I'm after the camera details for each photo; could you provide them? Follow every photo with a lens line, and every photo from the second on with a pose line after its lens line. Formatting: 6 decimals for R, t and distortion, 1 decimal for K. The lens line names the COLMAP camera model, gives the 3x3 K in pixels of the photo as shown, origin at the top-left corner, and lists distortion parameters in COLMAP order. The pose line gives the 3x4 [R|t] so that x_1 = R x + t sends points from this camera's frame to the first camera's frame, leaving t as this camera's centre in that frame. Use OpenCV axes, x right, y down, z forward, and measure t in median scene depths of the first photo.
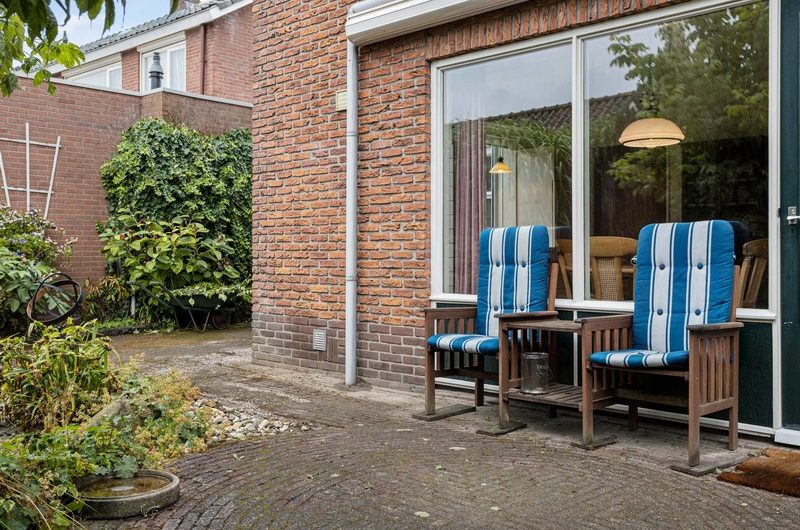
lens RADIAL K [[761.7, 0, 400.7], [0, 761.7, 246.2], [0, 0, 1]] dist [-0.000070, 0.003845]
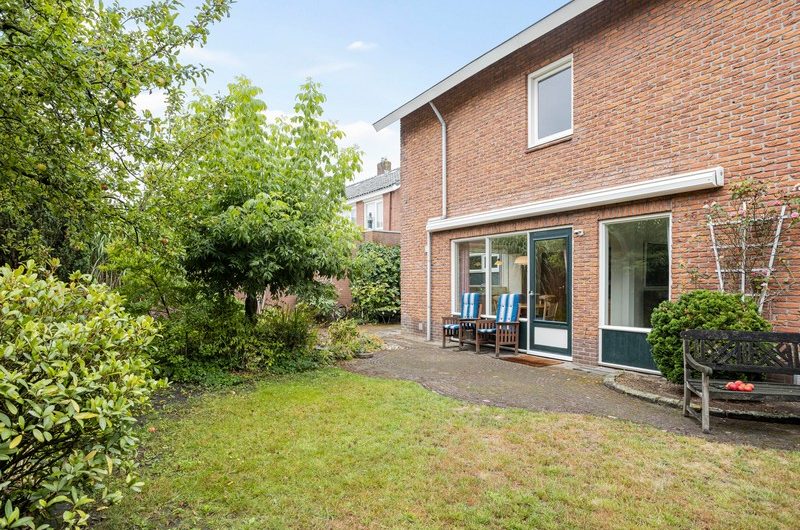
lens RADIAL K [[459.2, 0, 399.5], [0, 459.2, 284.0], [0, 0, 1]] dist [-0.000166, -0.000021]
pose [[0.967866, -0.004402, -0.251426, 0.249747], [0.007356, 0.999915, 0.010808, -0.062470], [0.251357, -0.012310, 0.967816, -0.728155]]
